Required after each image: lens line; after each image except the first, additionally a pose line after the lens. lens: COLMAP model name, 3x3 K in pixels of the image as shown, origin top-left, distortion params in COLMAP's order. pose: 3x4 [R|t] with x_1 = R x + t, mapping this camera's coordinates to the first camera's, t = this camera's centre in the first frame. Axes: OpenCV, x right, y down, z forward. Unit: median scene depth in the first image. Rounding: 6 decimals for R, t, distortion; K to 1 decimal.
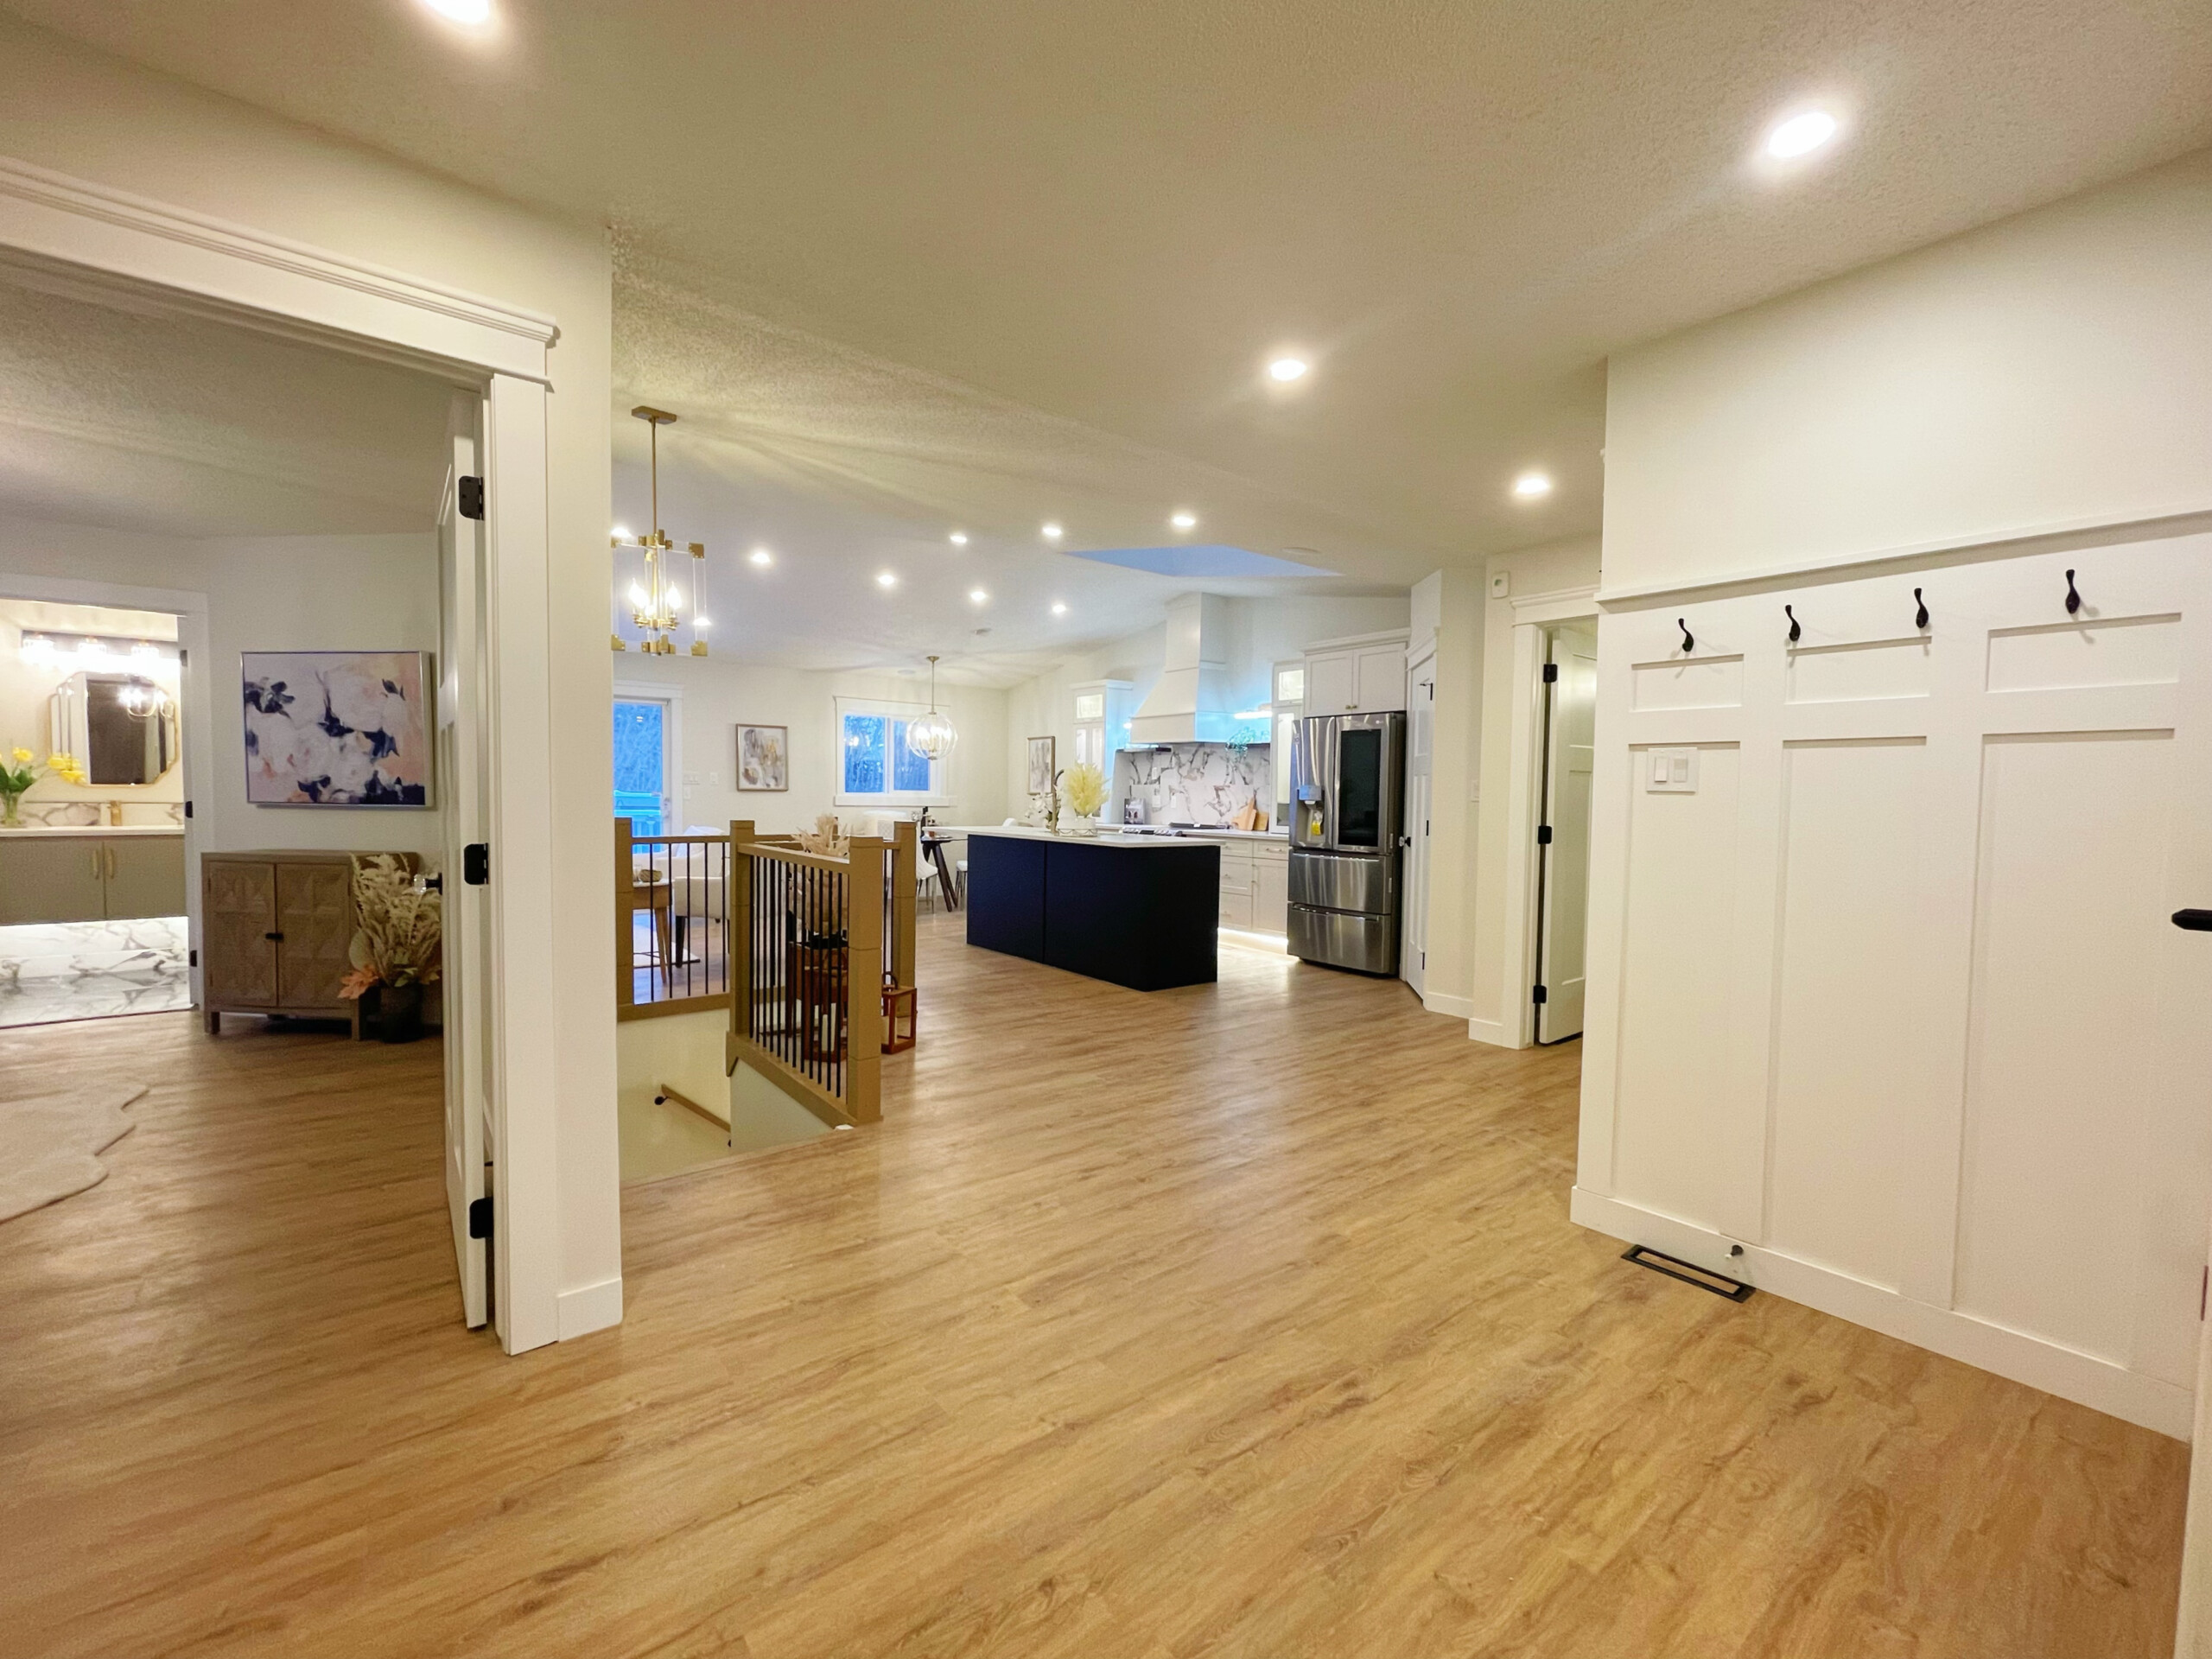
lens RADIAL K [[918.0, 0, 1106.0], [0, 918.0, 829.5], [0, 0, 1]] dist [-0.000003, -0.000009]
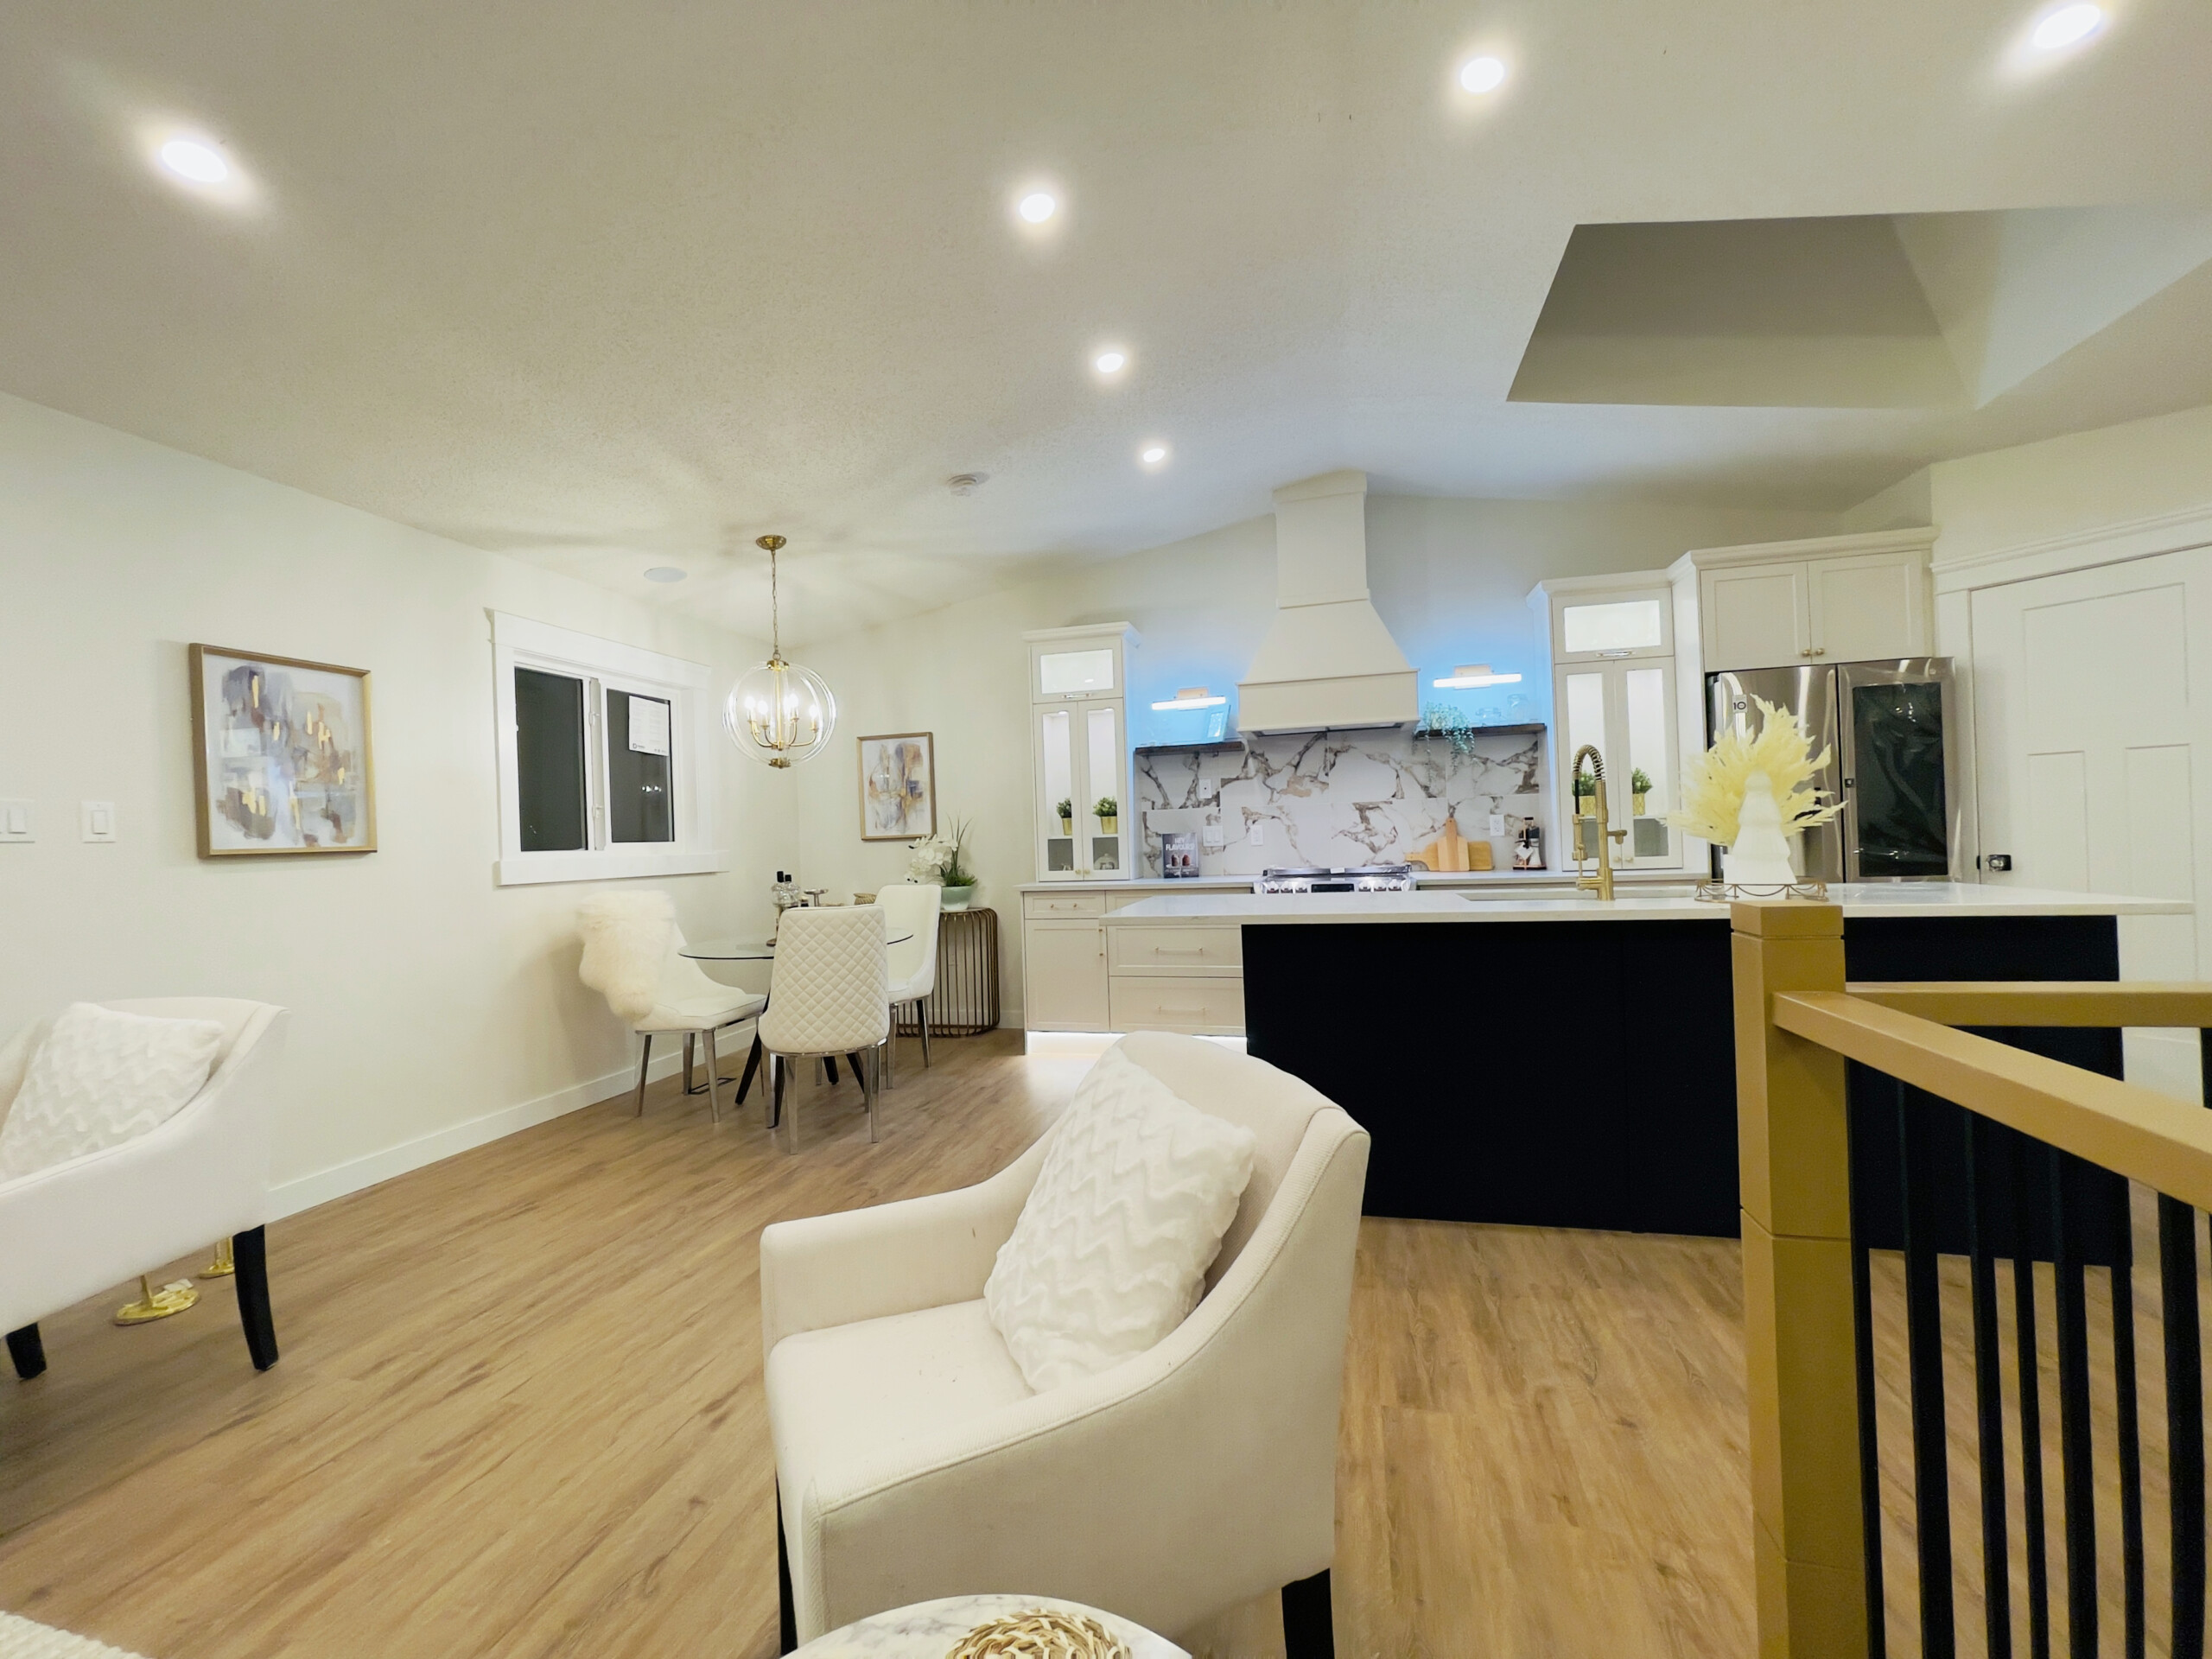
lens RADIAL K [[898.7, 0, 1106.0], [0, 898.7, 829.5], [0, 0, 1]] dist [0.000255, 0.000034]
pose [[0.798343, -0.037265, 0.601048, -0.668504], [0.070885, 0.996960, -0.032342, -0.040814], [-0.598016, 0.068425, 0.798558, 1.131564]]
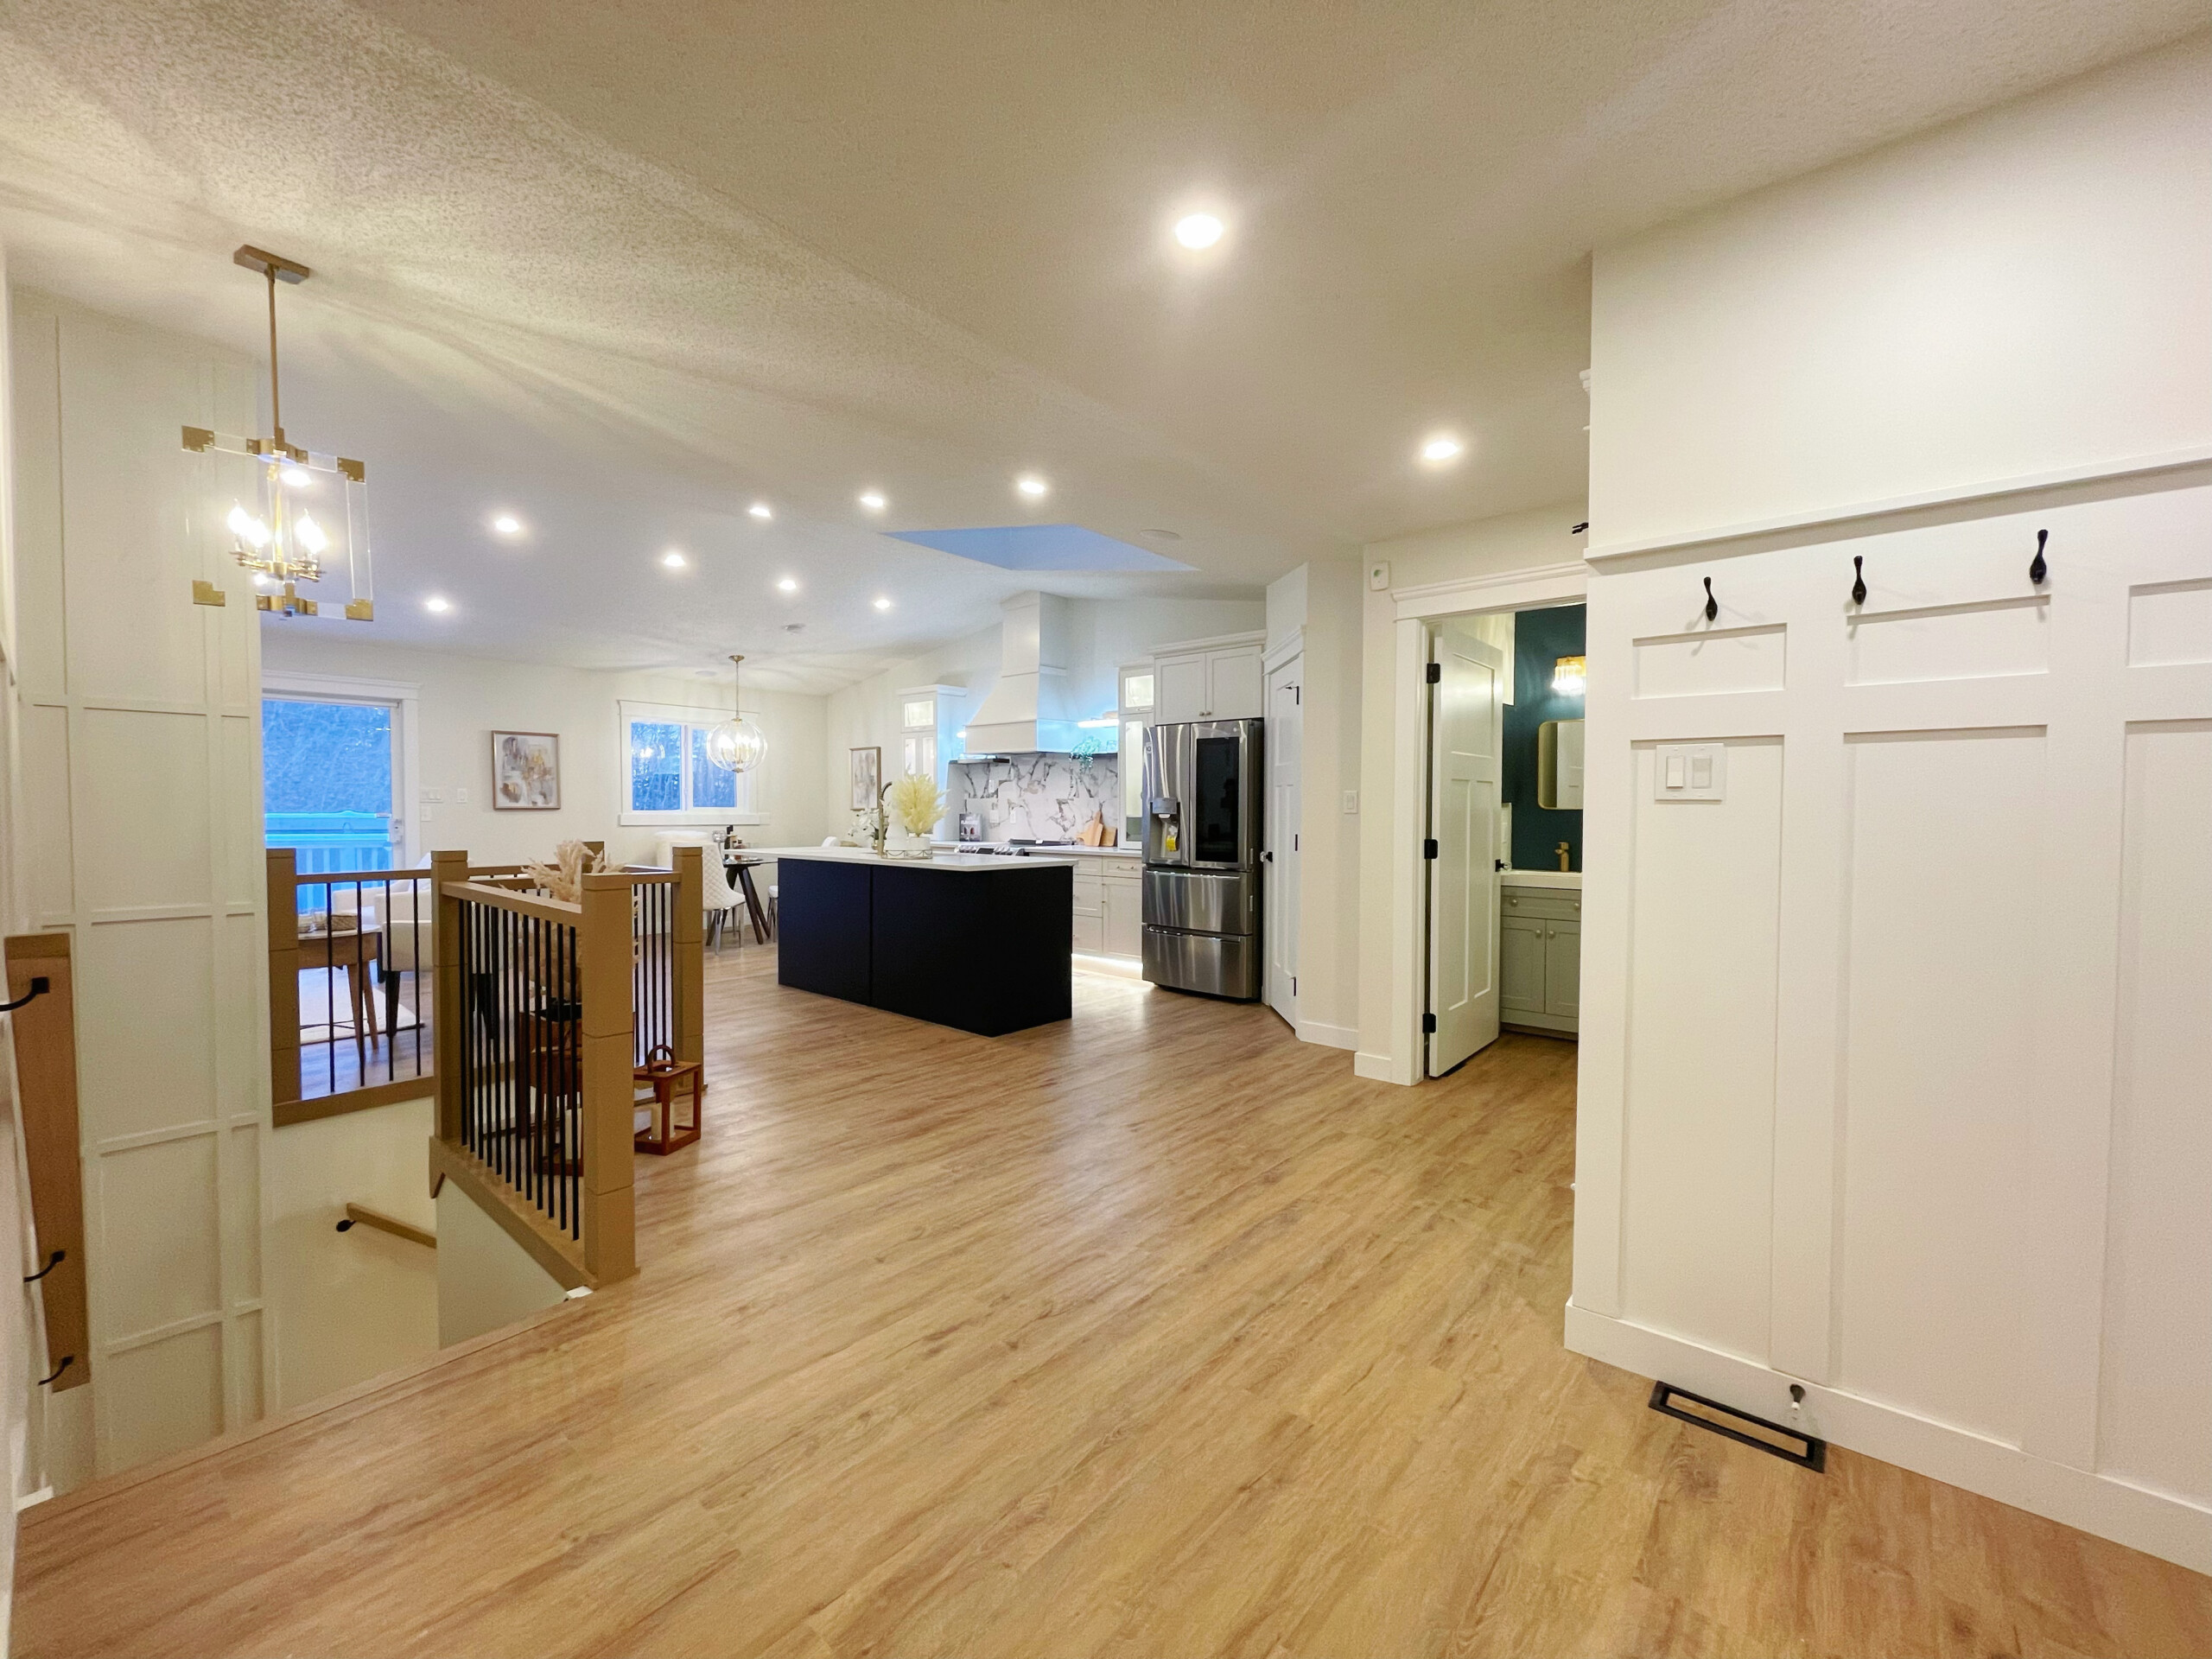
lens RADIAL K [[905.5, 0, 1106.0], [0, 905.5, 829.5], [0, 0, 1]] dist [-0.000530, -0.000206]
pose [[0.982401, -0.014932, 0.186184, -0.008842], [0.017652, 0.999760, -0.012961, -0.006998], [-0.185946, 0.016019, 0.982429, 0.156893]]
